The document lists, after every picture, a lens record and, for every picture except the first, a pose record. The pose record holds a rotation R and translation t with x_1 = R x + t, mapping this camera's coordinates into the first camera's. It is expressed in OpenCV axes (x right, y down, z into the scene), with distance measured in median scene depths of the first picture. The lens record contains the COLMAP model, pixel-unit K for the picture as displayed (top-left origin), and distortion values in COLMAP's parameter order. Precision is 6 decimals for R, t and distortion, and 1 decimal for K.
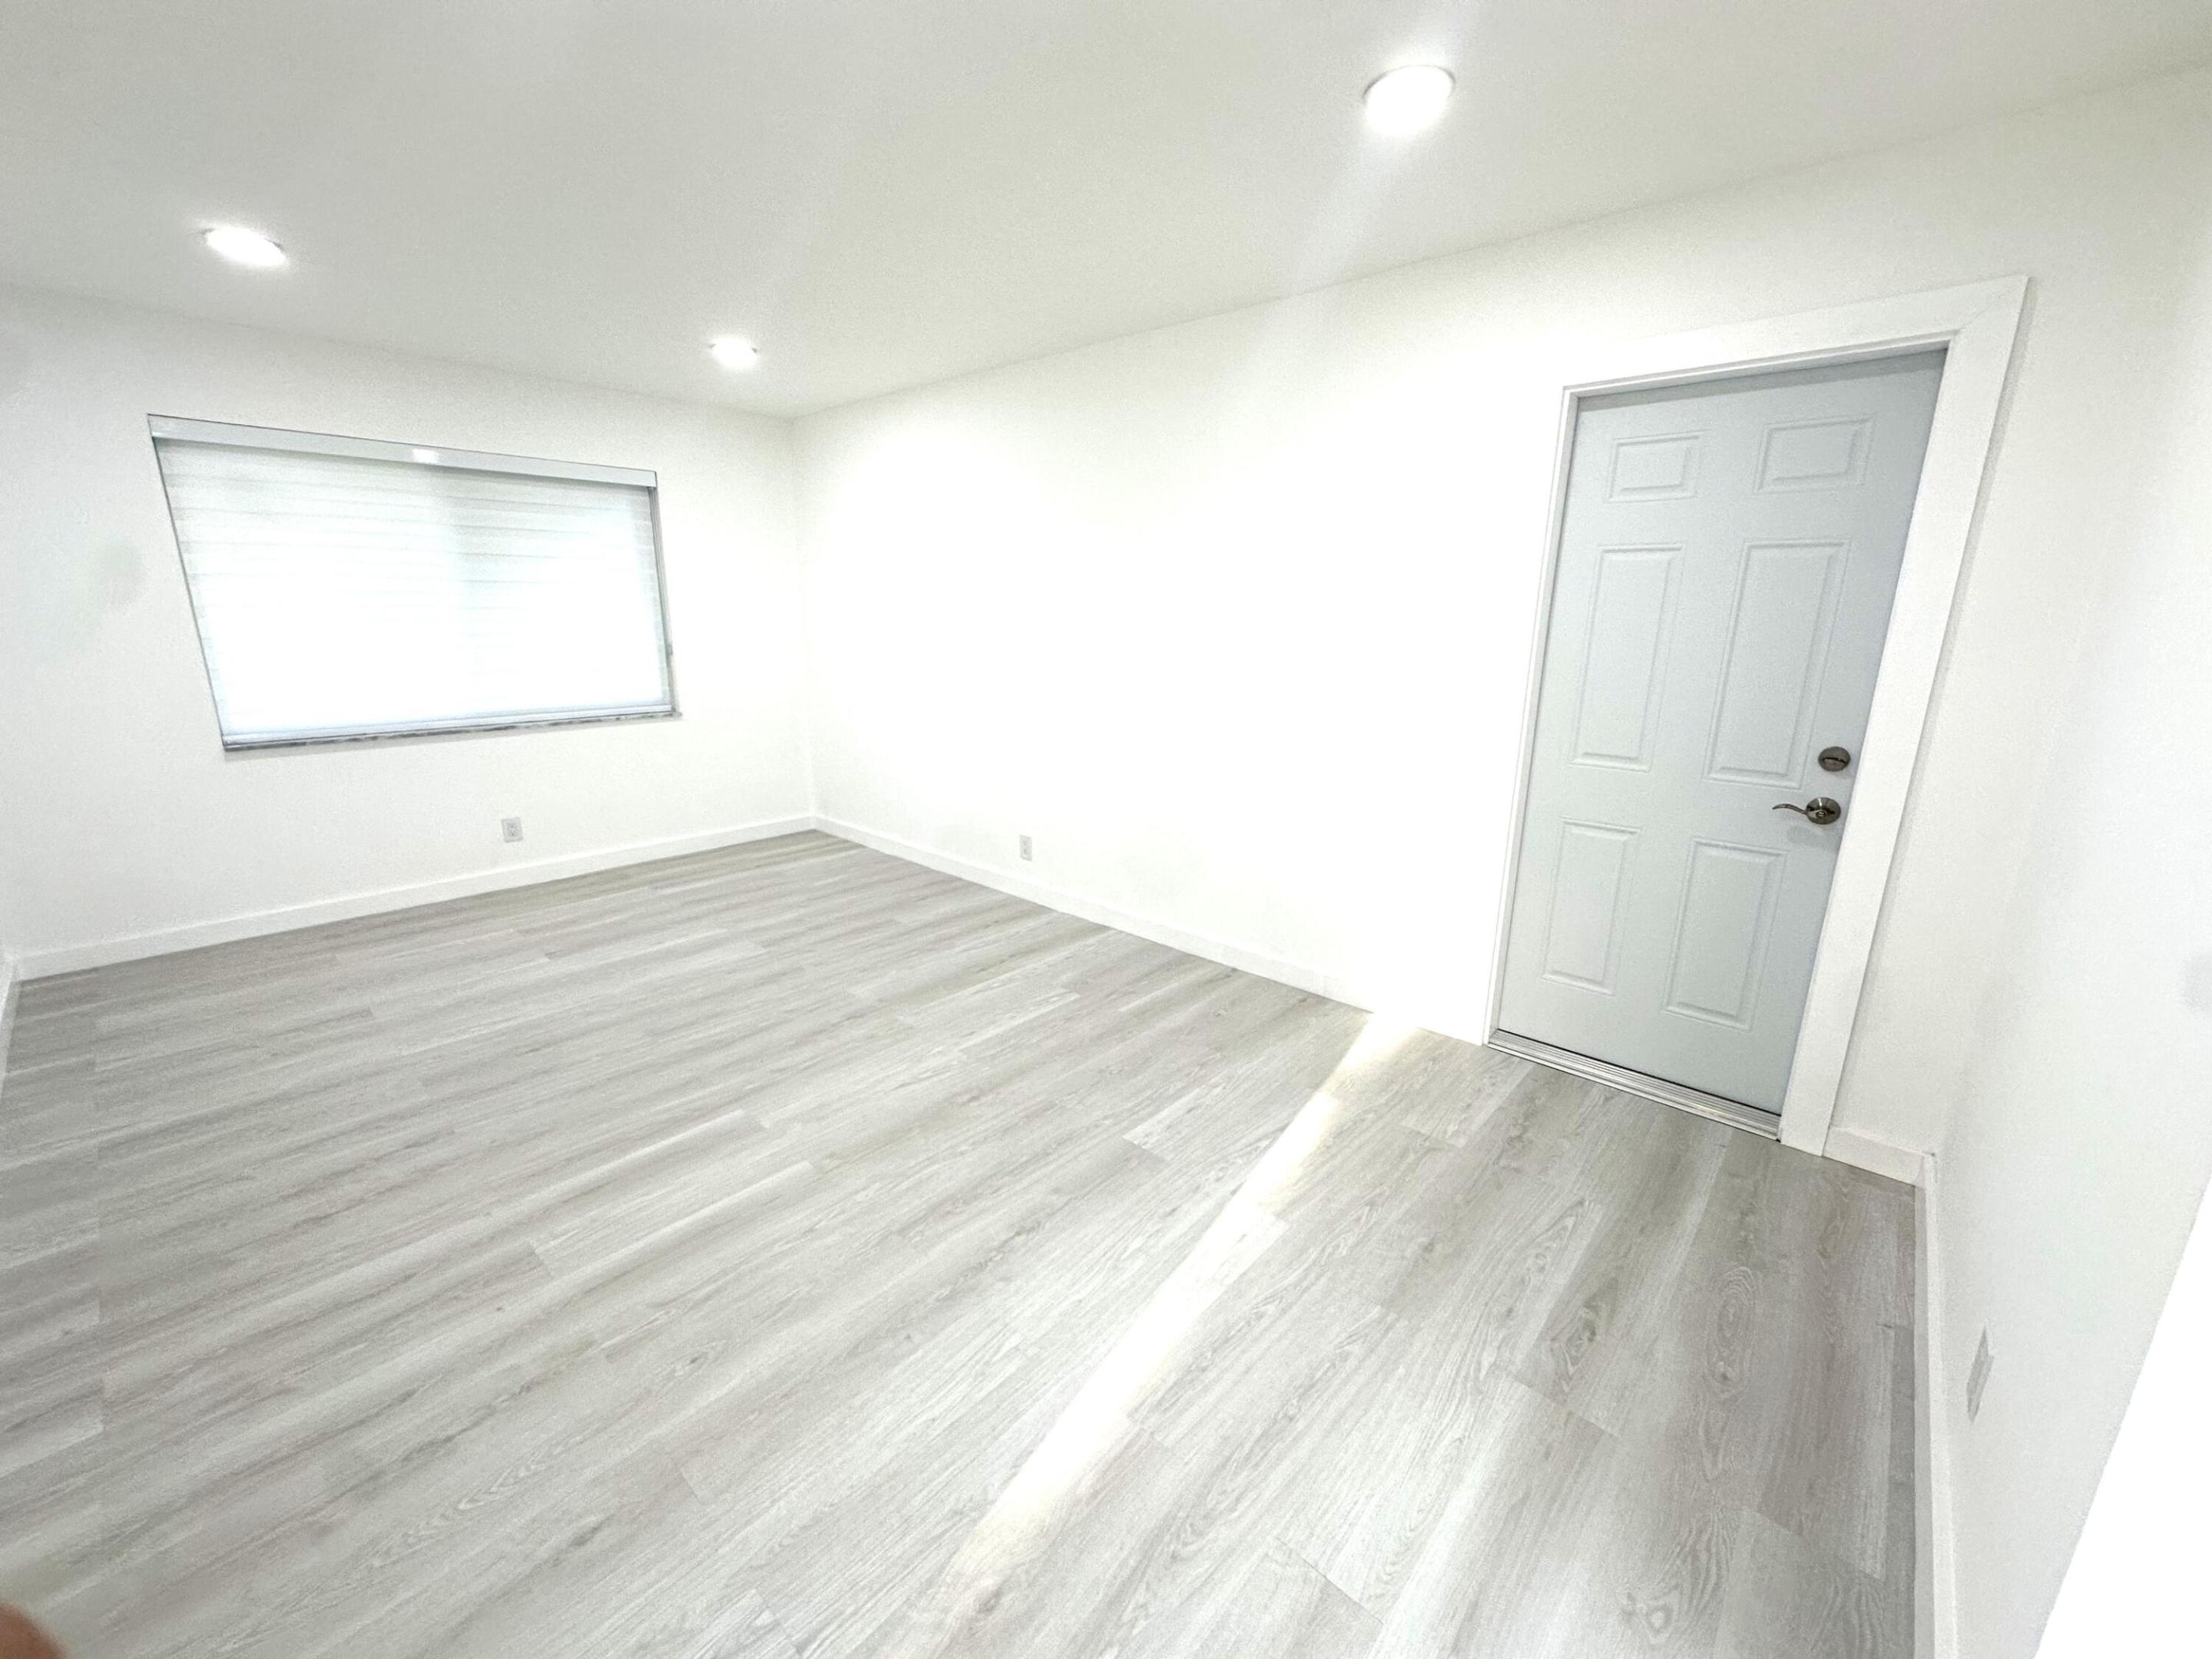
lens RADIAL K [[881.8, 0, 1104.2], [0, 881.8, 826.4], [0, 0, 1]] dist [0.000138, 0.000412]
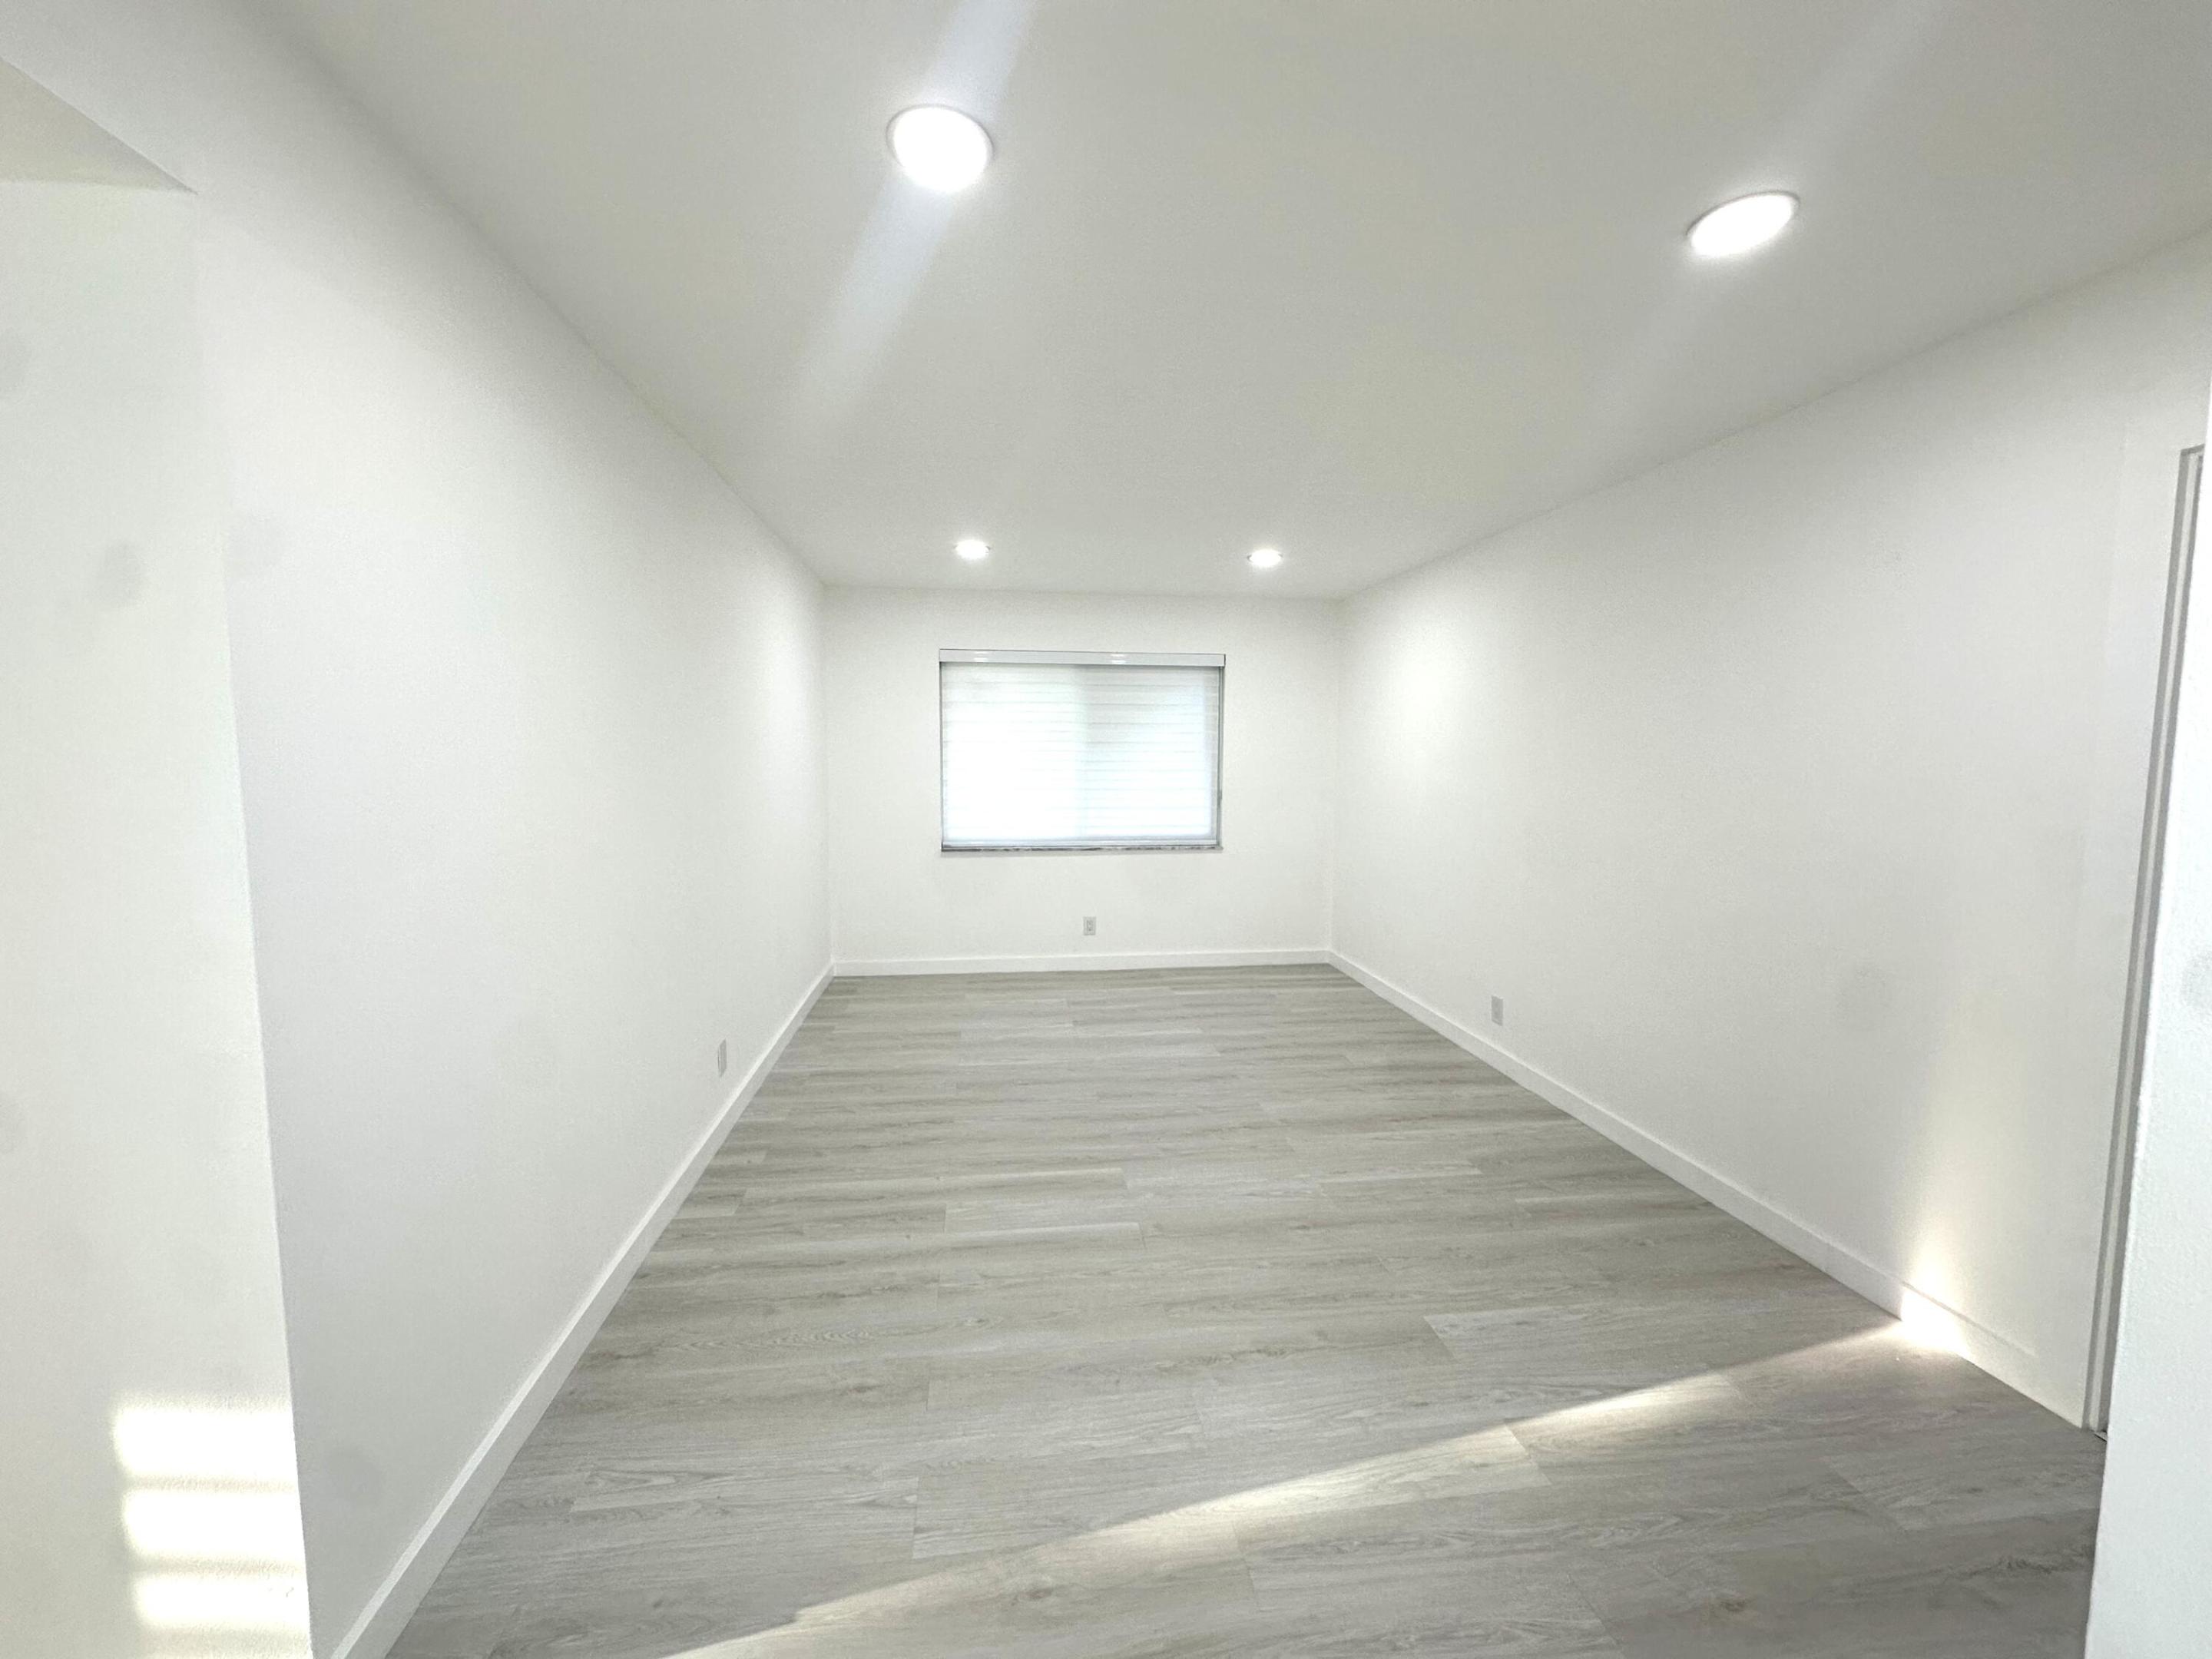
lens RADIAL K [[883.2, 0, 1108.9], [0, 883.2, 842.1], [0, 0, 1]] dist [-0.002093, 0.000225]
pose [[0.761542, 0.057249, -0.645582, 0.298688], [-0.152806, 0.983870, -0.093006, -0.002547], [0.629844, 0.169477, 0.758007, 0.001191]]
